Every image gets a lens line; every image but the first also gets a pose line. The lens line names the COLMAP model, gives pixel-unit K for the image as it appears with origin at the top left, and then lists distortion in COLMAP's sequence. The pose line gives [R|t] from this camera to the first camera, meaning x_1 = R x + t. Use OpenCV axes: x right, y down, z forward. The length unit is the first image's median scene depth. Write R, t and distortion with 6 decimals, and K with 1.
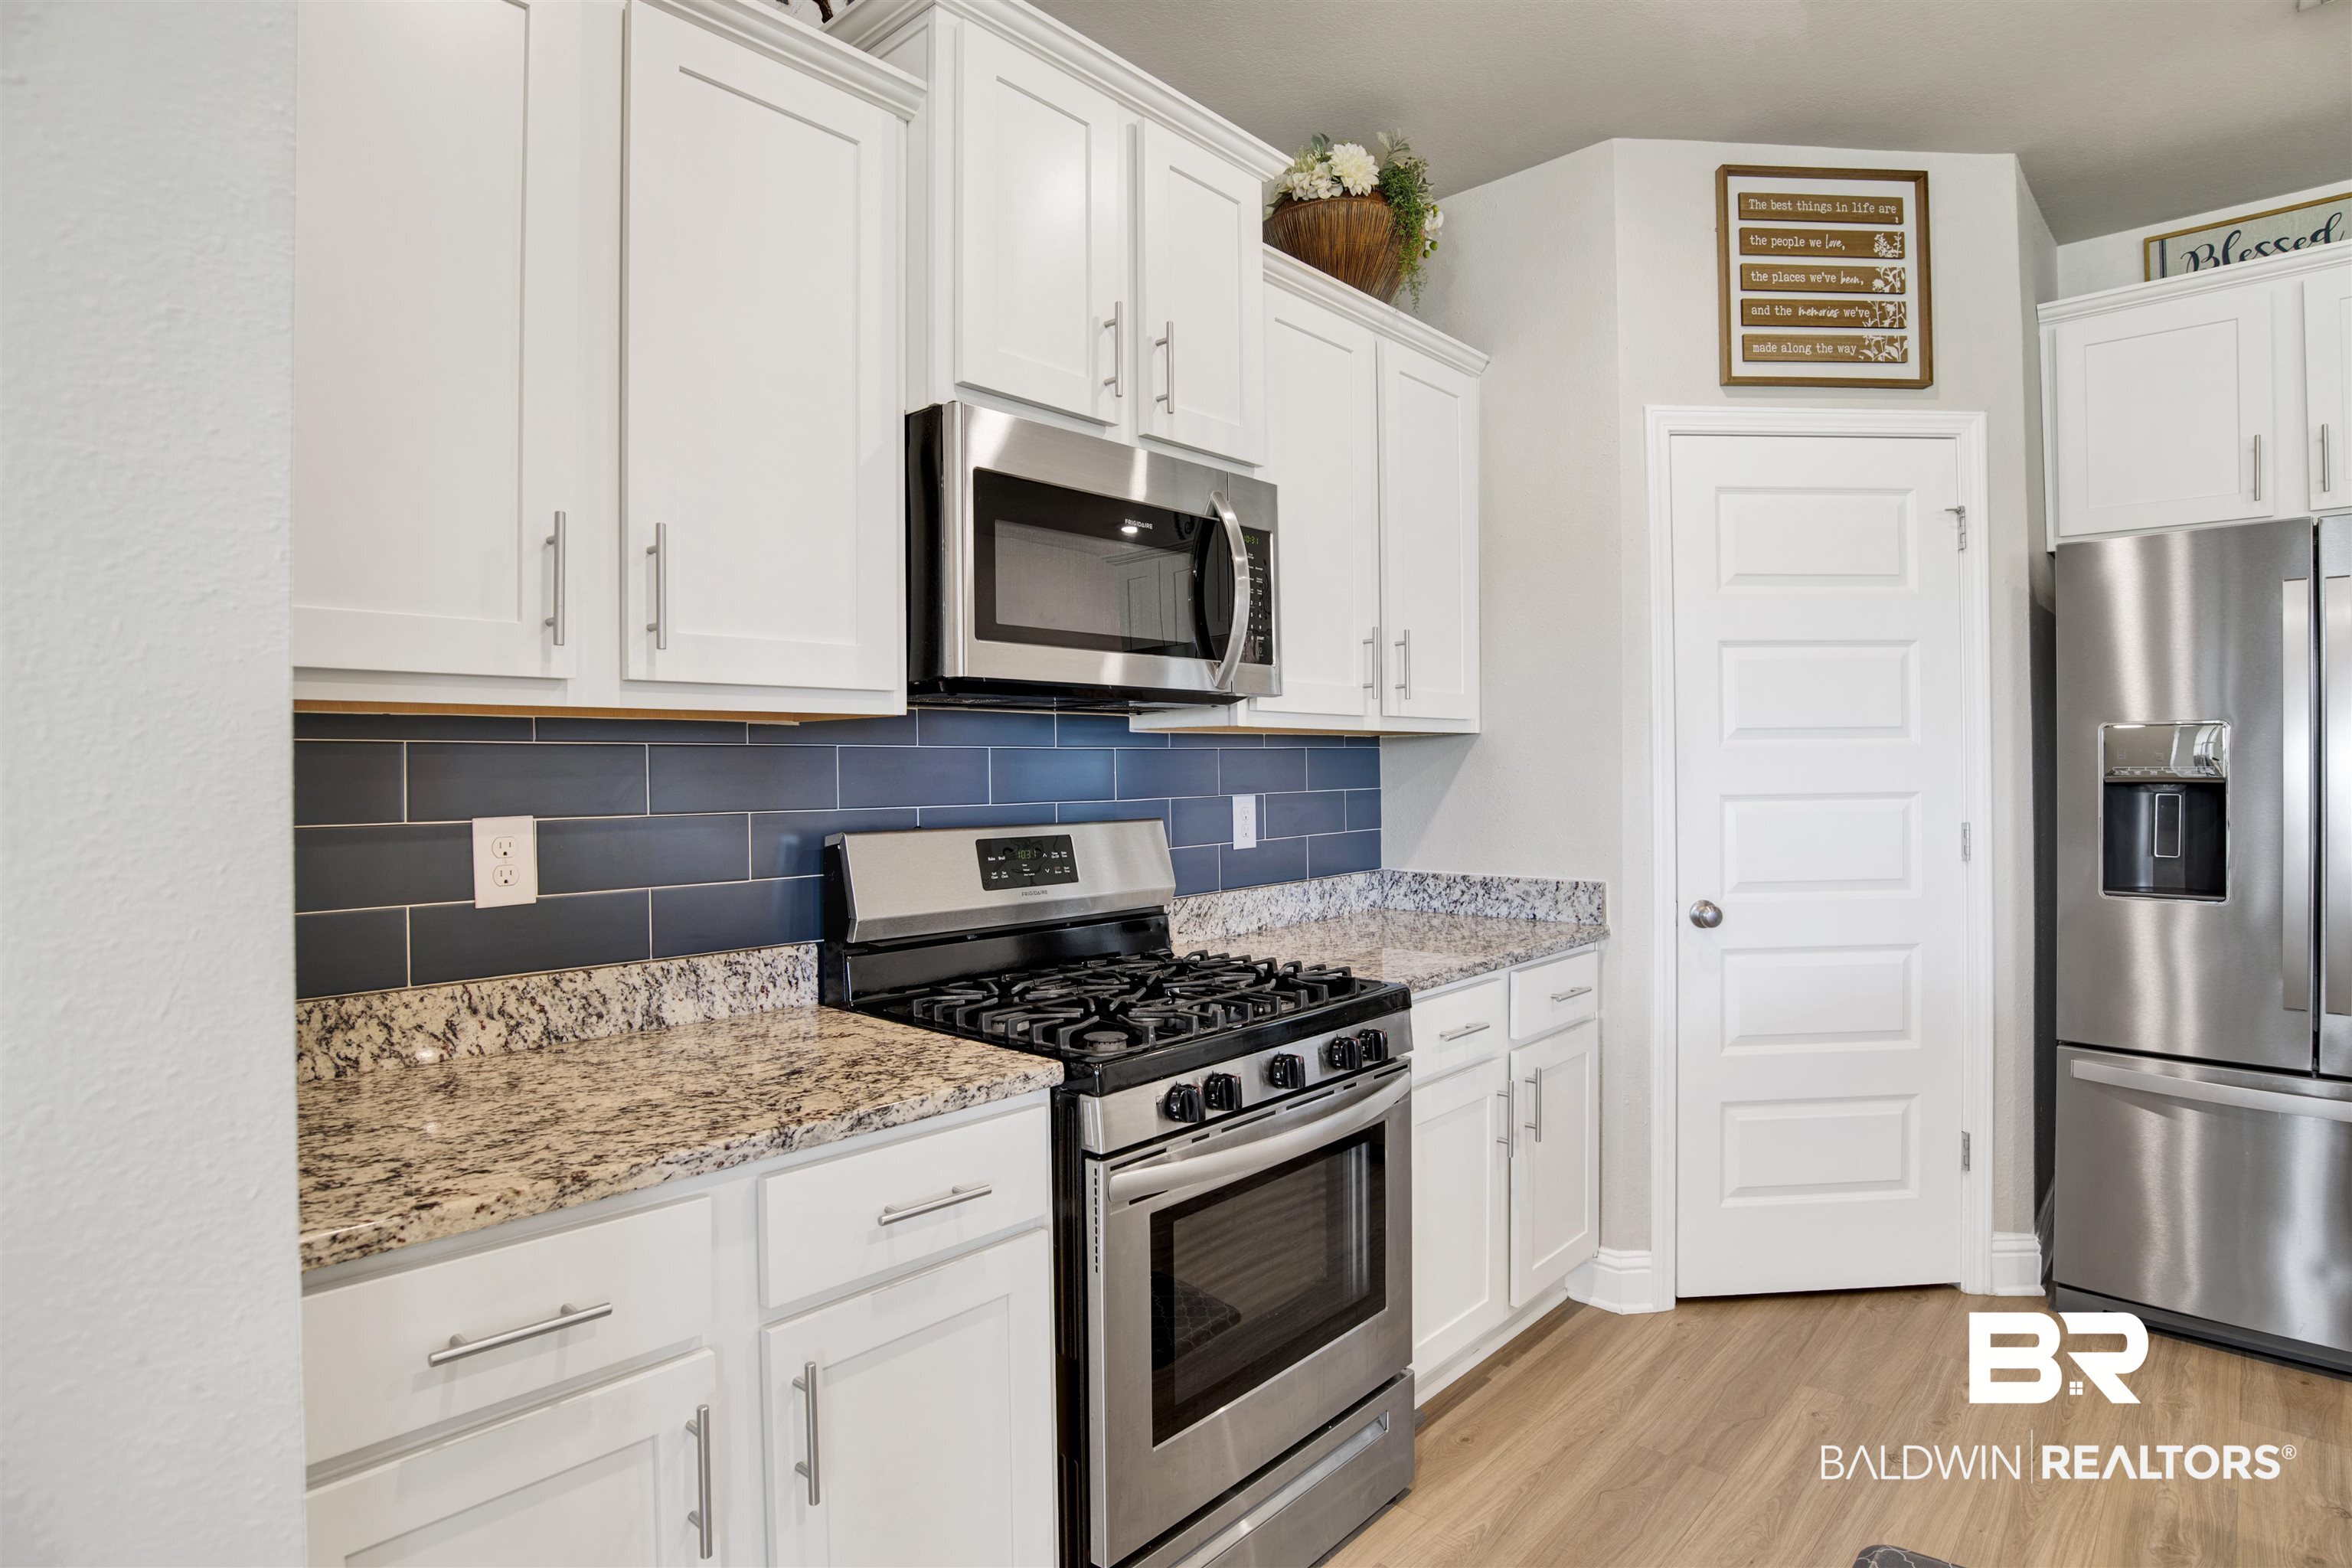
lens RADIAL K [[1234.5, 0, 1187.4], [0, 1234.5, 773.8], [0, 0, 1]] dist [-0.073057, 0.025864]
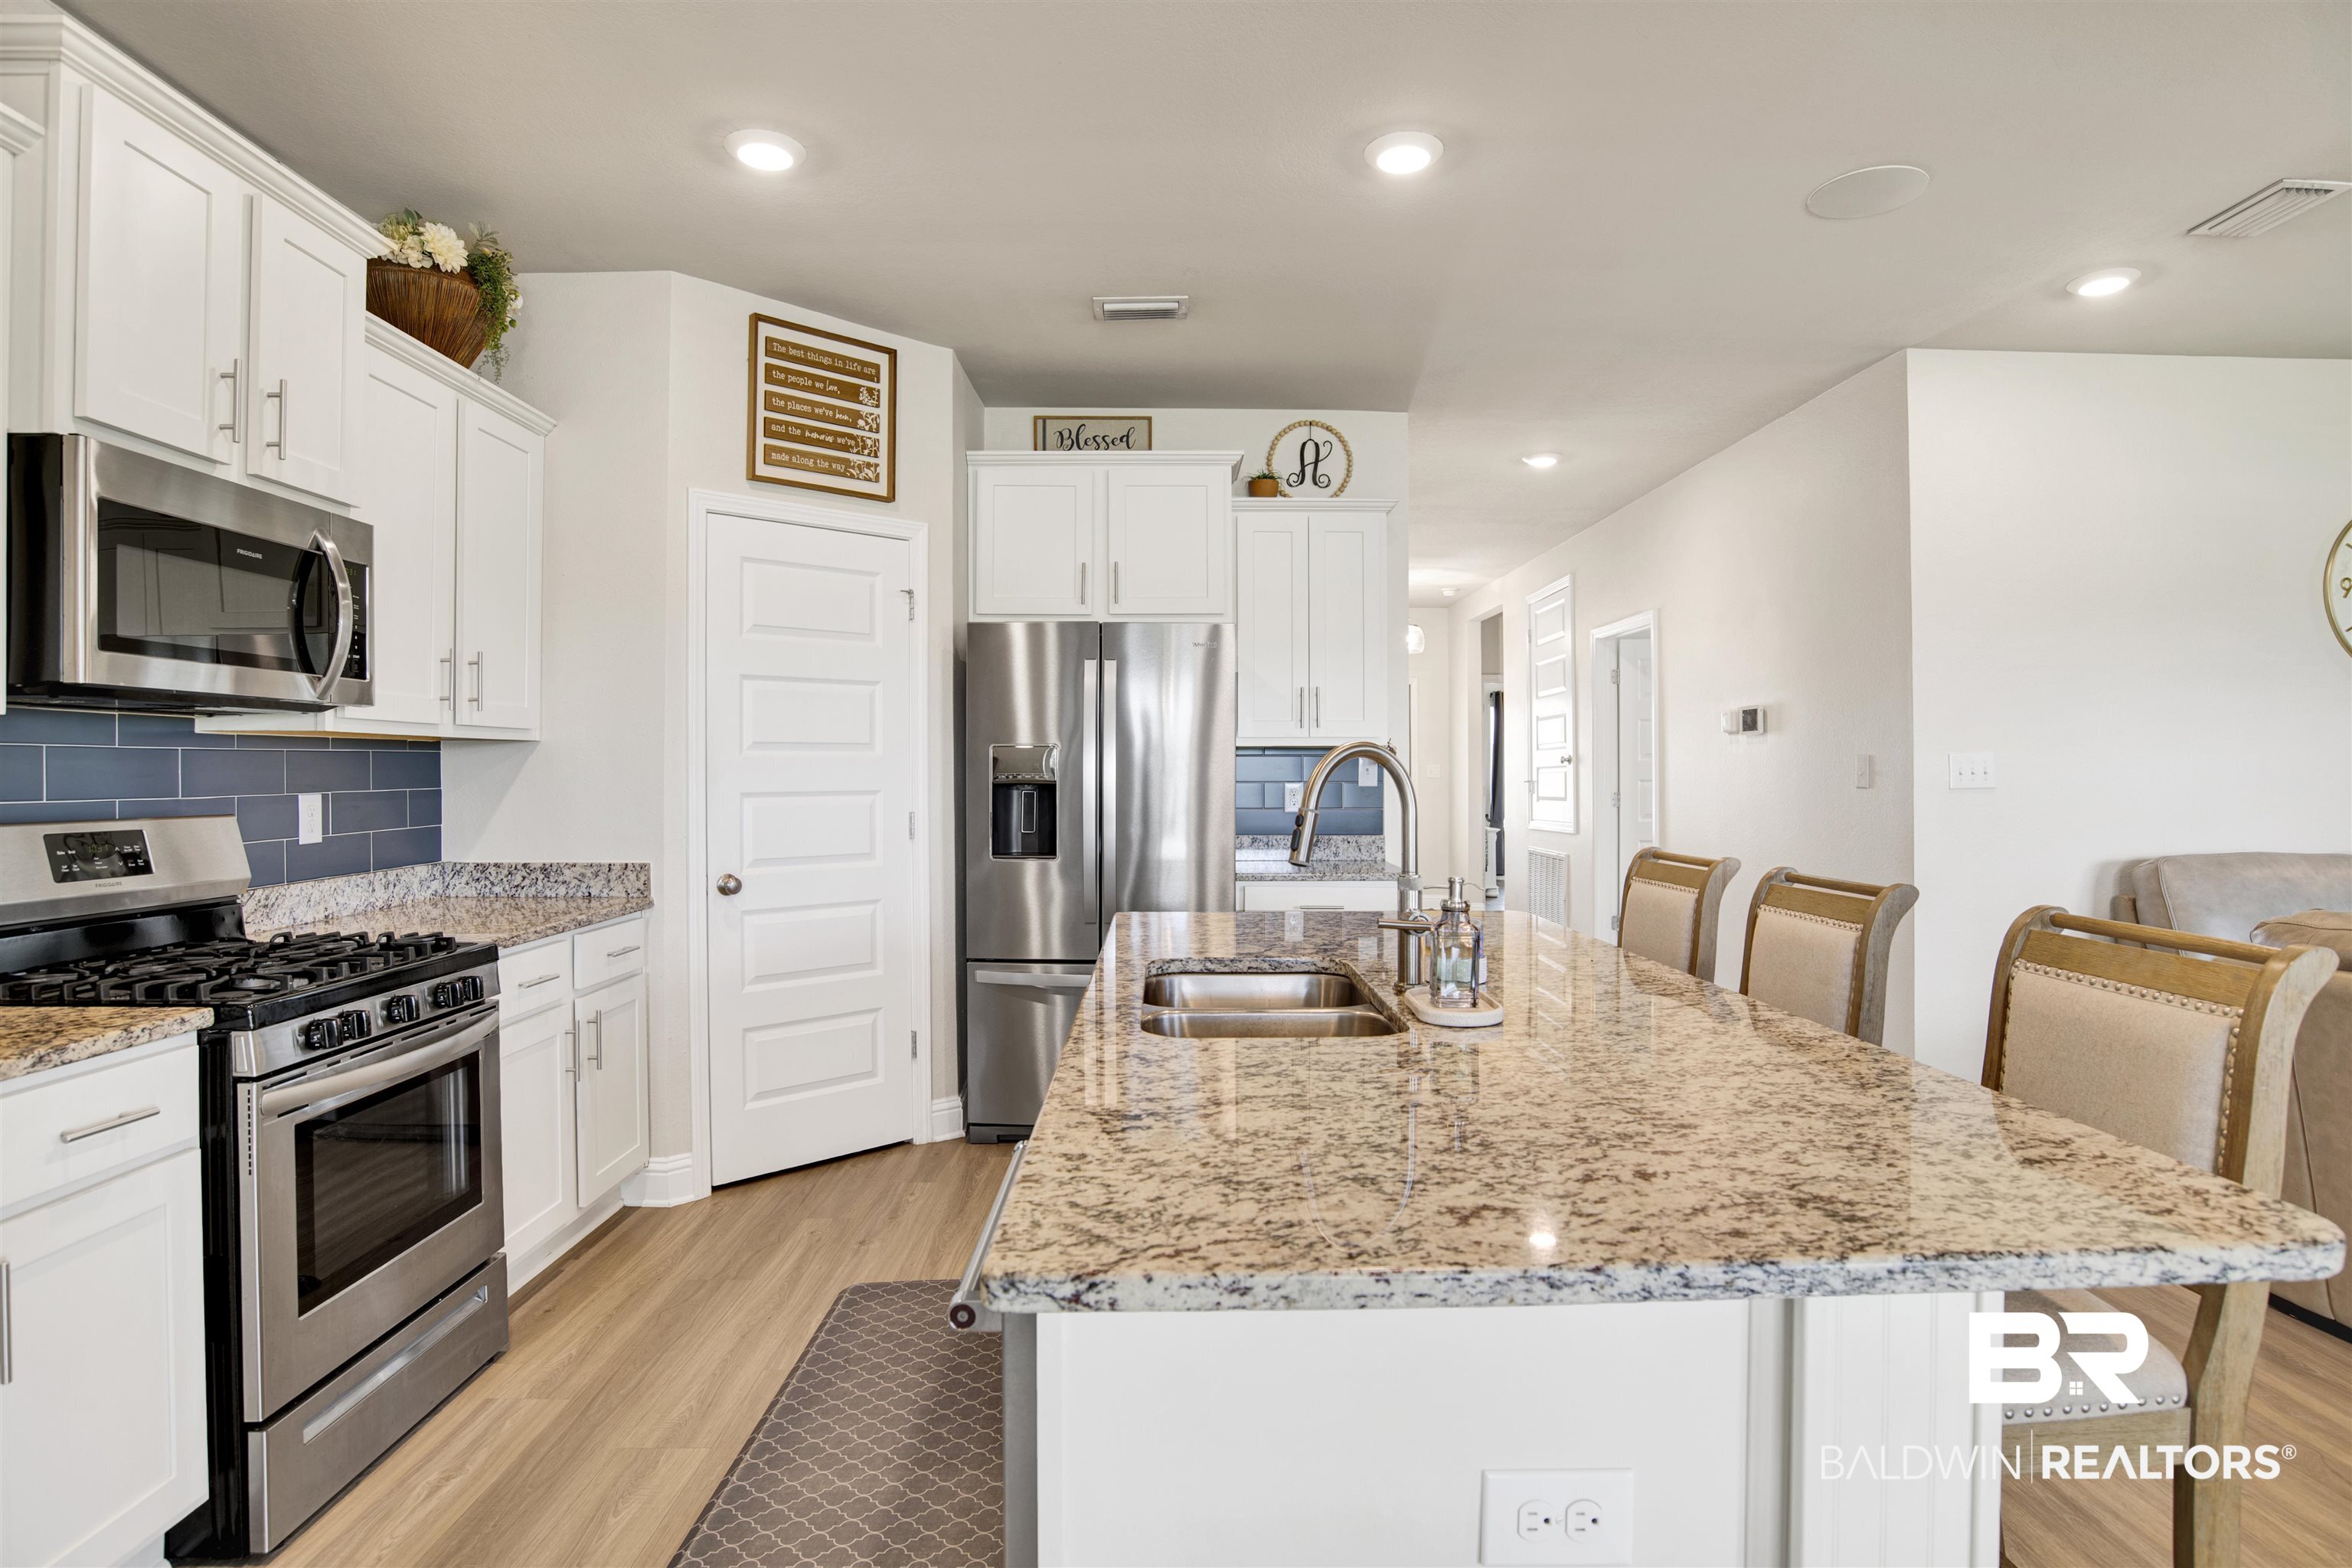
lens RADIAL K [[1234.5, 0, 1187.4], [0, 1234.5, 773.8], [0, 0, 1]] dist [-0.073057, 0.025864]
pose [[0.727322, 0.007534, 0.686255, -0.121720], [-0.003799, 0.999969, -0.006951, 0.004718], [-0.686286, 0.002448, 0.727328, -0.302092]]
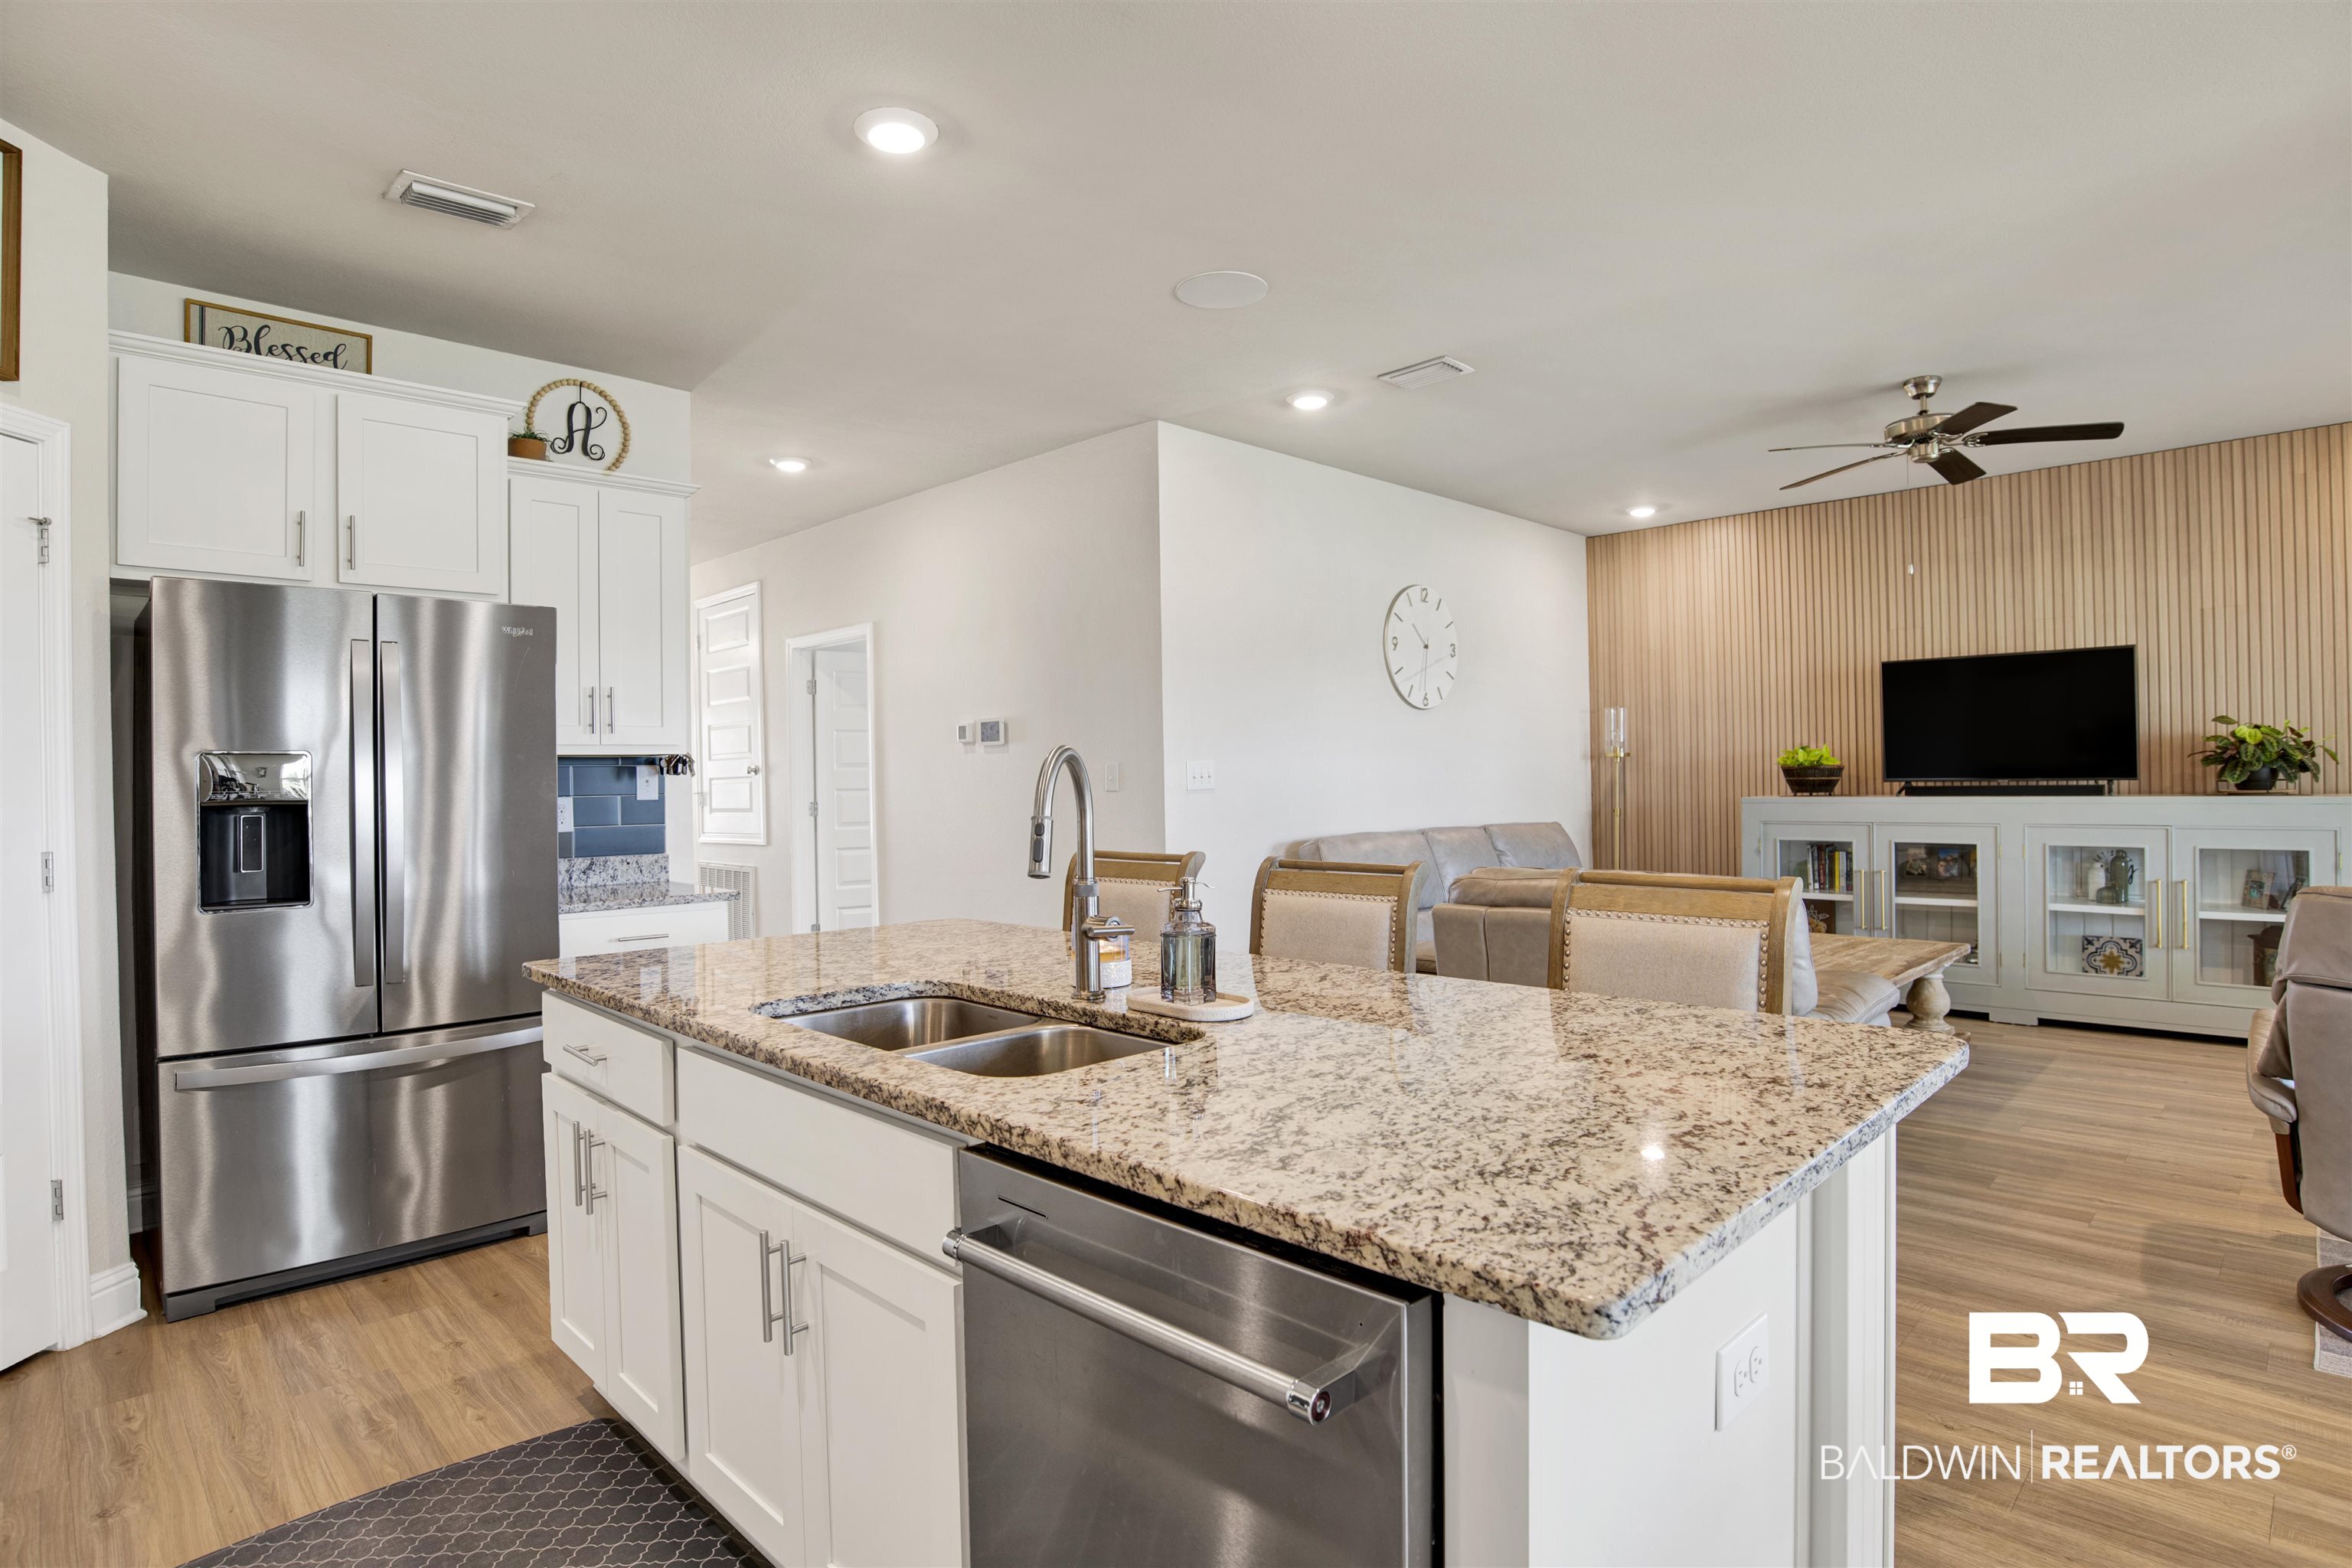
lens RADIAL K [[1217.8, 0, 1195.9], [0, 1217.8, 777.8], [0, 0, 1]] dist [-0.069989, 0.023481]
pose [[0.045424, 0.006664, 0.998946, -0.242236], [0.017161, 0.999825, -0.007450, 0.004593], [-0.998820, 0.017482, 0.045302, 0.059154]]
